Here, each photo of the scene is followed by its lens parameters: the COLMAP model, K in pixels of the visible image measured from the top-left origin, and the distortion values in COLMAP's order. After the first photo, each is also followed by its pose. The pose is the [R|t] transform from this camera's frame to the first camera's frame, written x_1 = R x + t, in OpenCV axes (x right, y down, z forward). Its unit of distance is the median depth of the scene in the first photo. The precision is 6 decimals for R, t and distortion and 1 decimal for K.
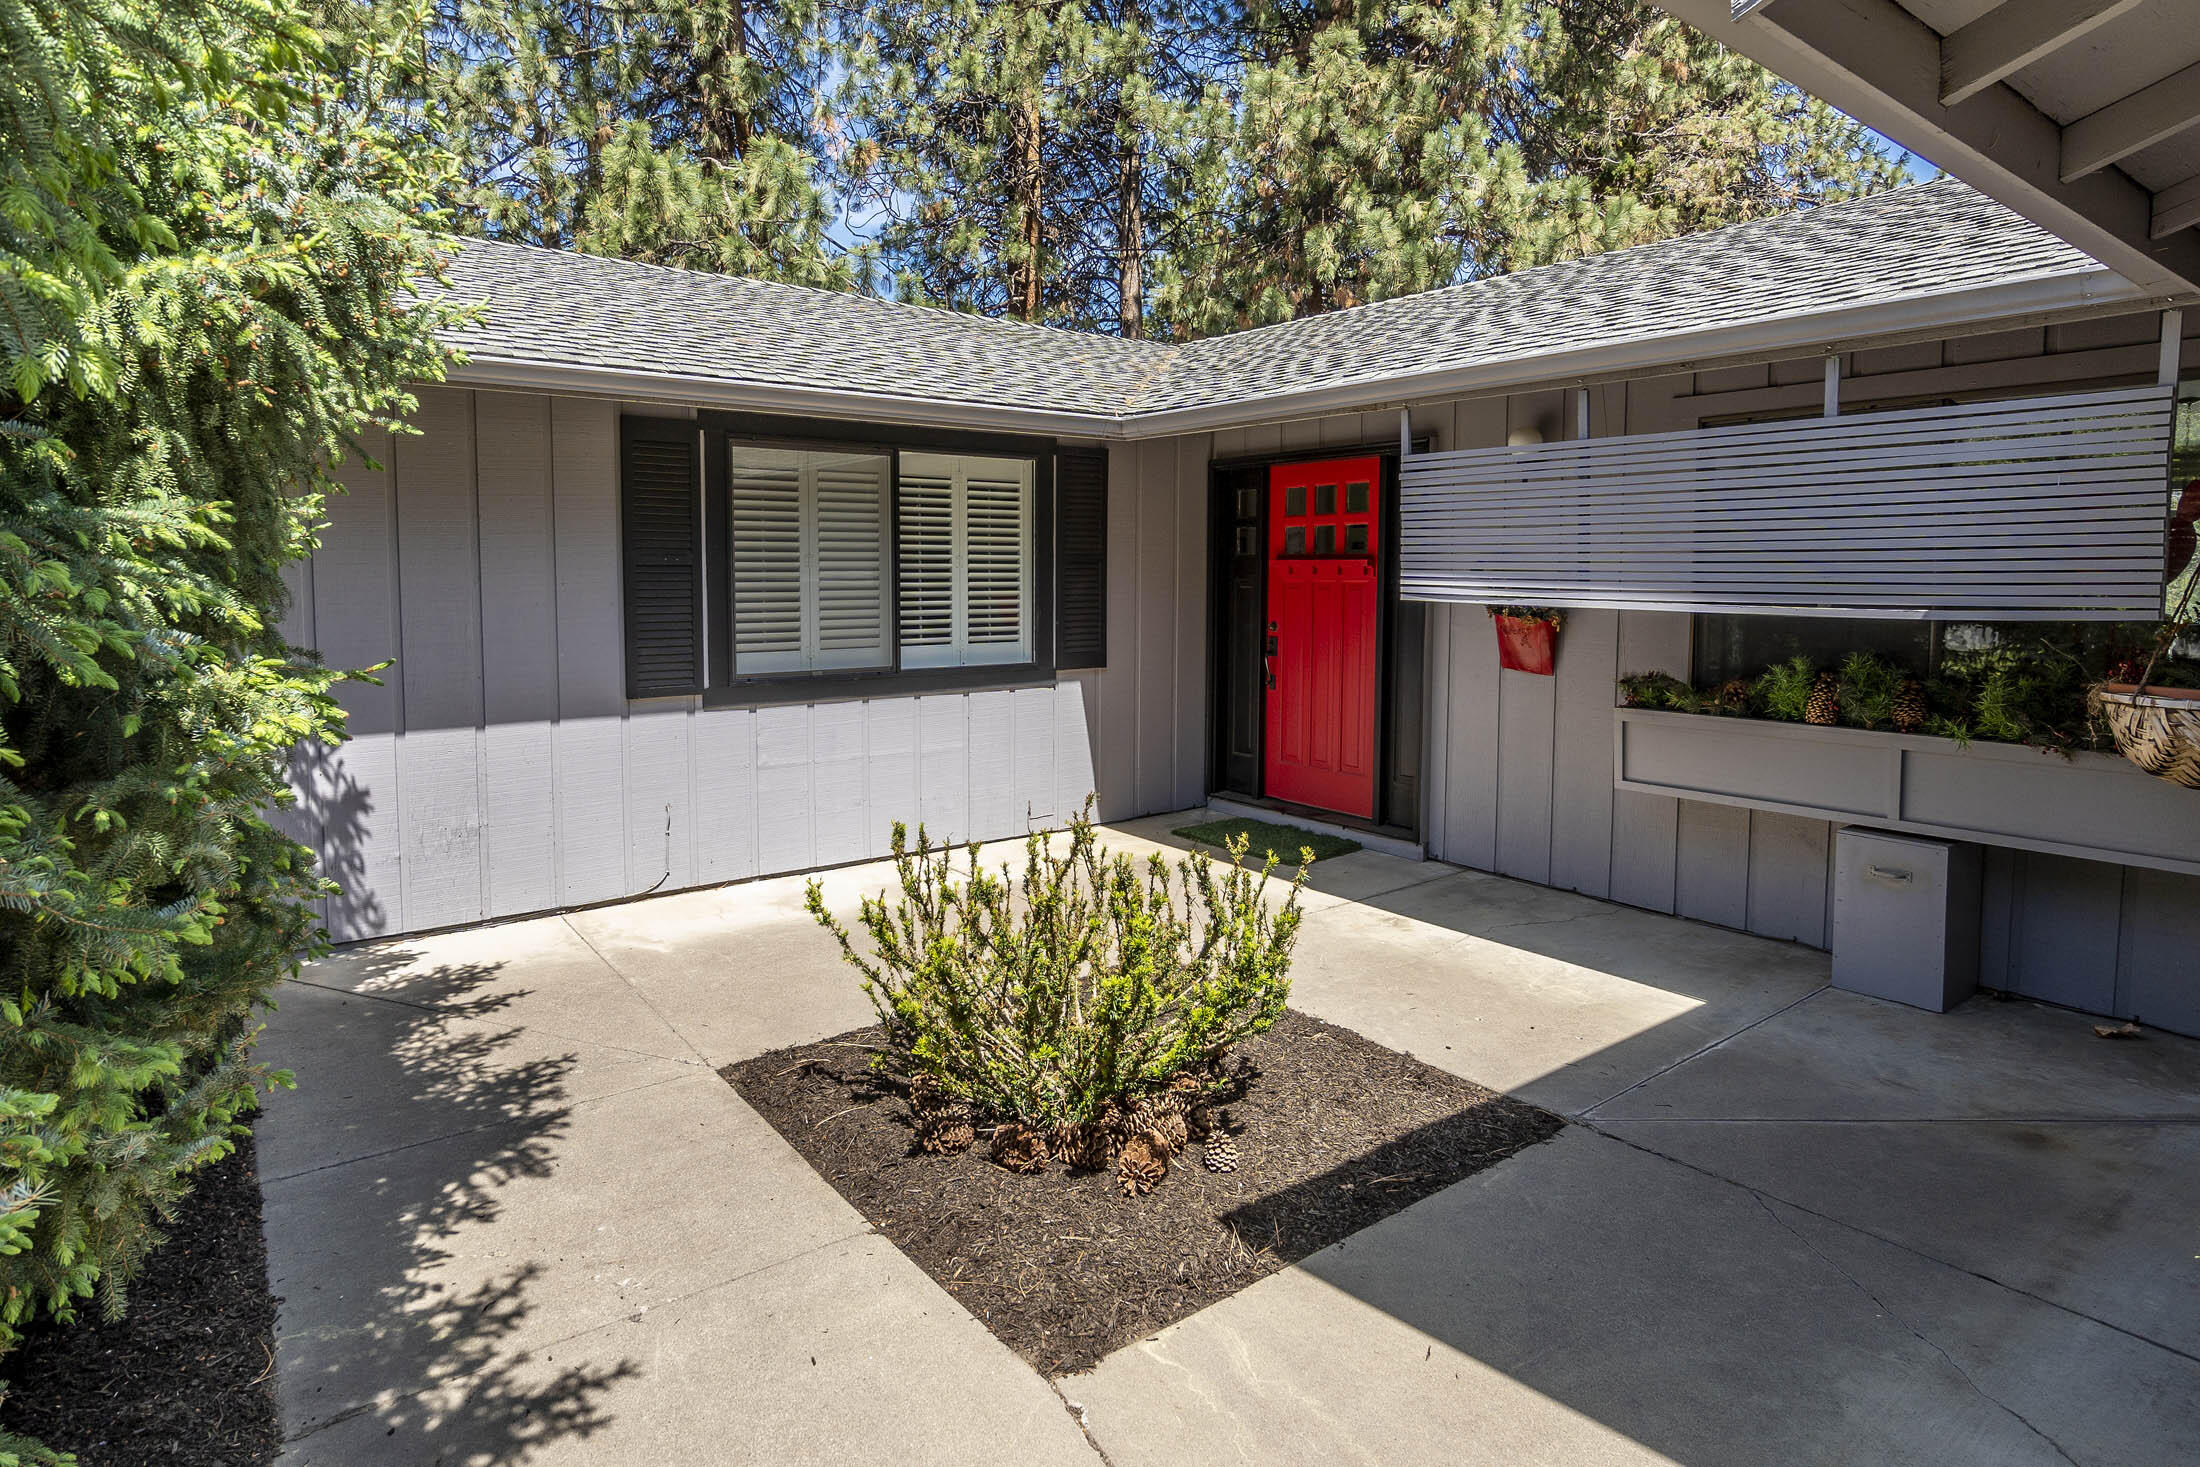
lens RADIAL K [[1193.6, 0, 1095.2], [0, 1193.6, 657.7], [0, 0, 1]] dist [0.000598, 0.000061]
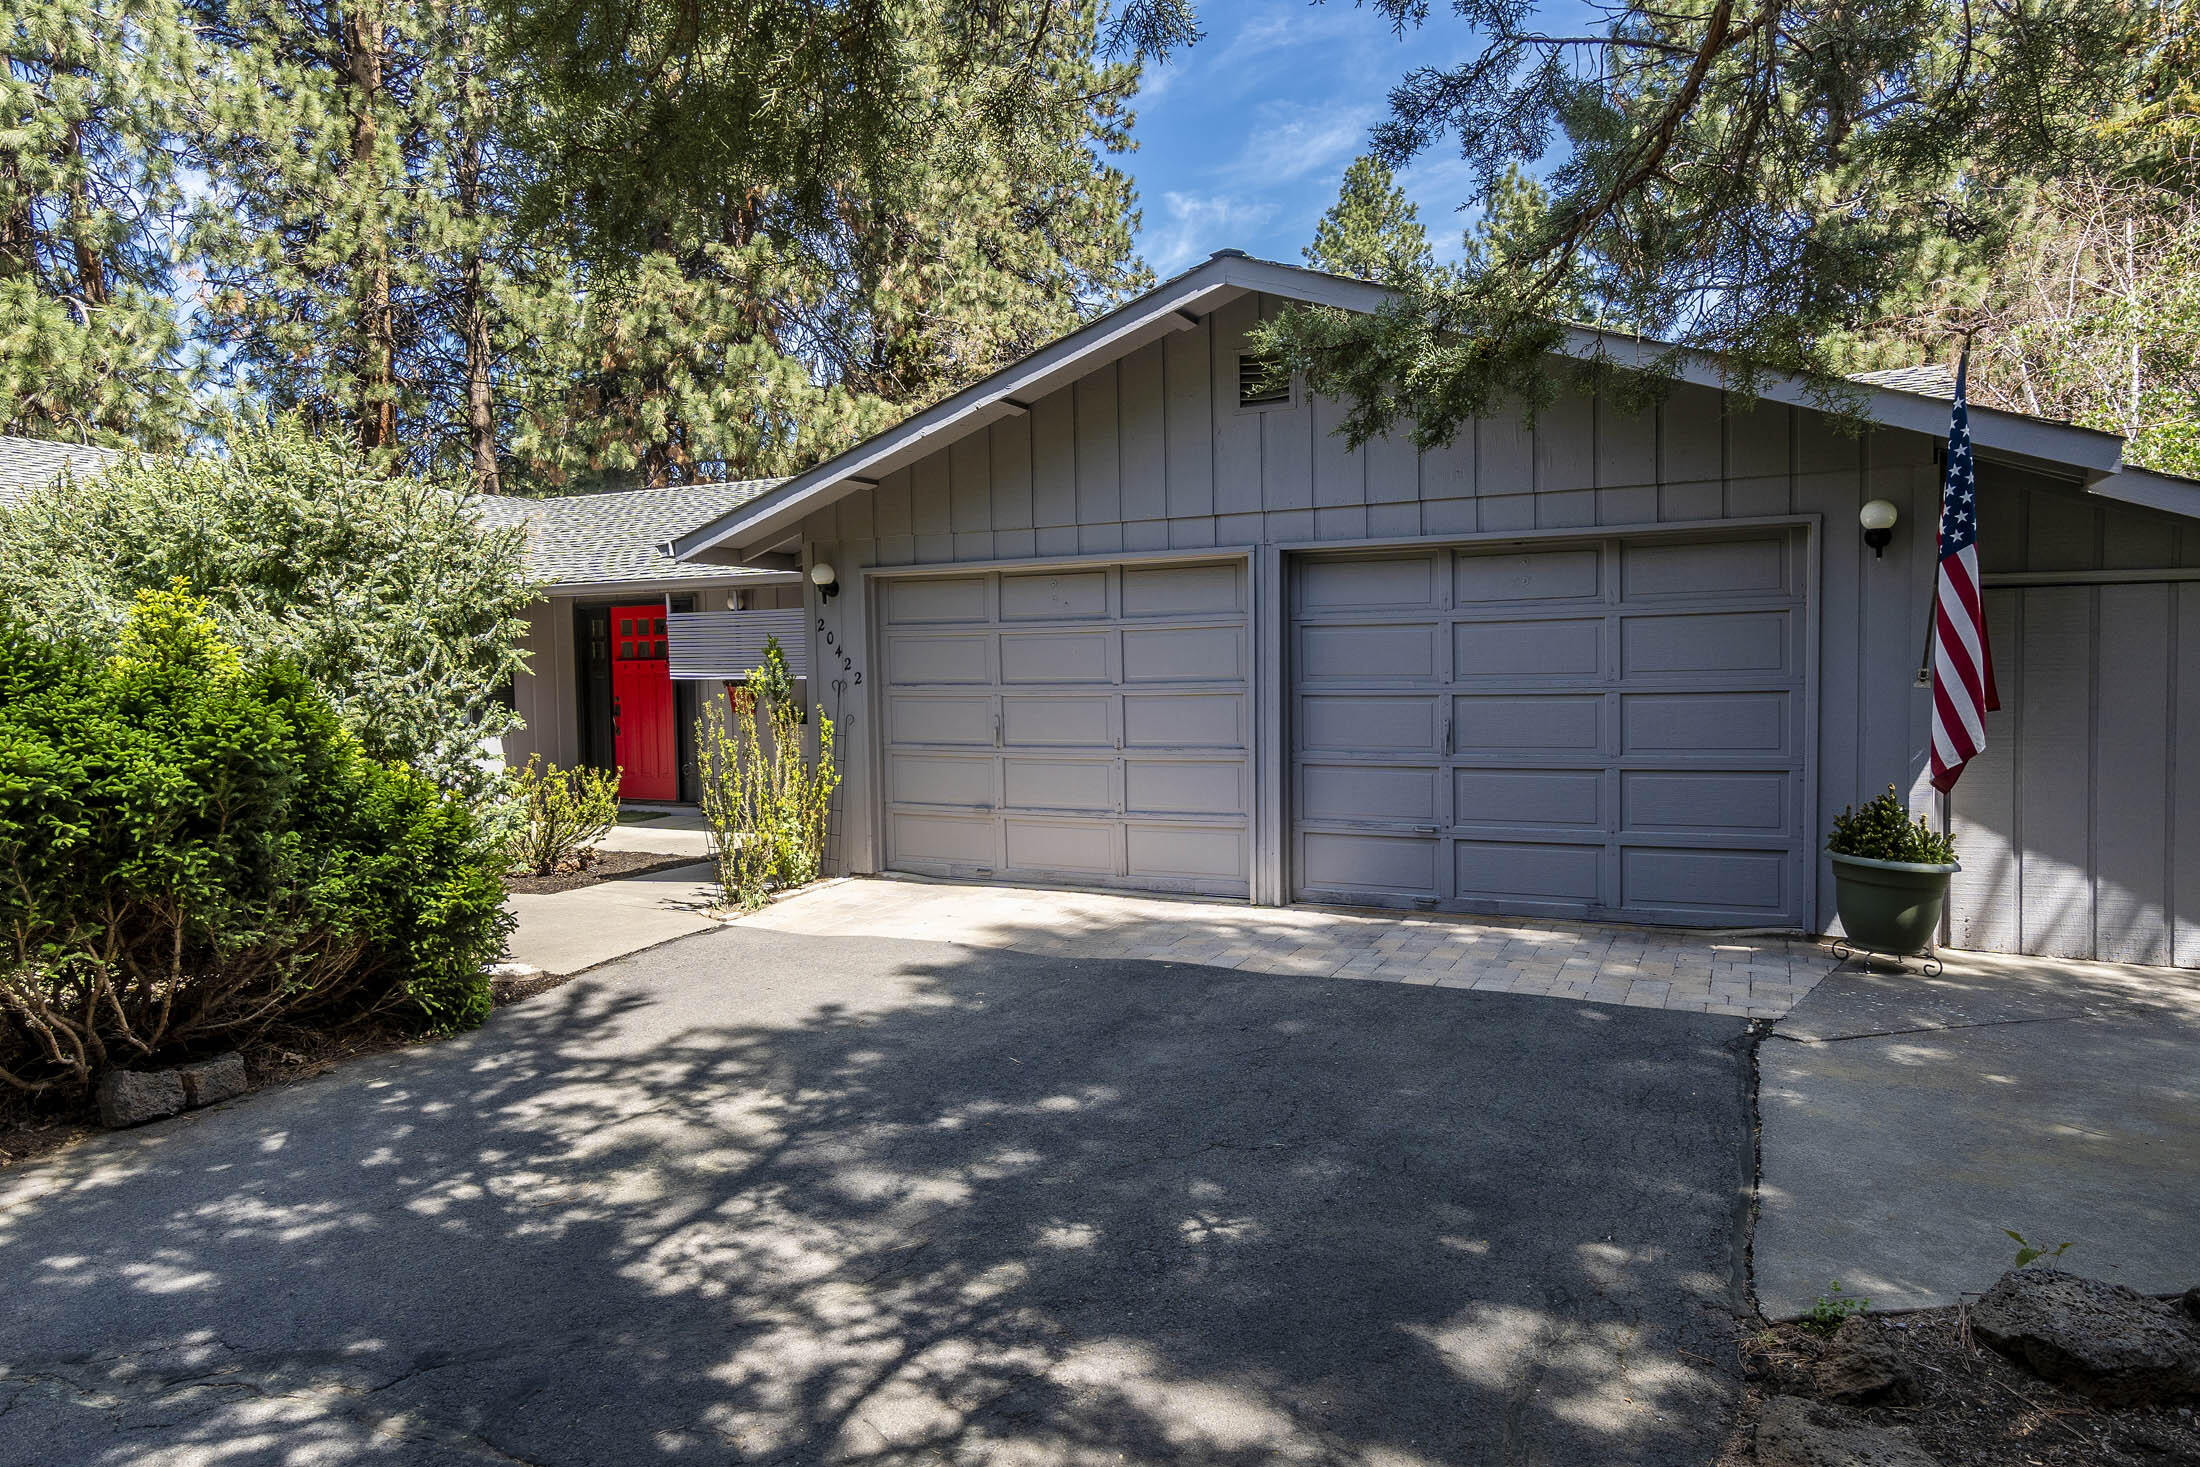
lens RADIAL K [[1325.3, 0, 1028.2], [0, 1325.3, 725.4], [0, 0, 1]] dist [0.004273, -0.001028]
pose [[0.910382, -0.038486, 0.411975, -0.044756], [0.050463, 0.998559, -0.018231, 0.033545], [-0.410680, 0.037387, 0.911013, -0.444624]]
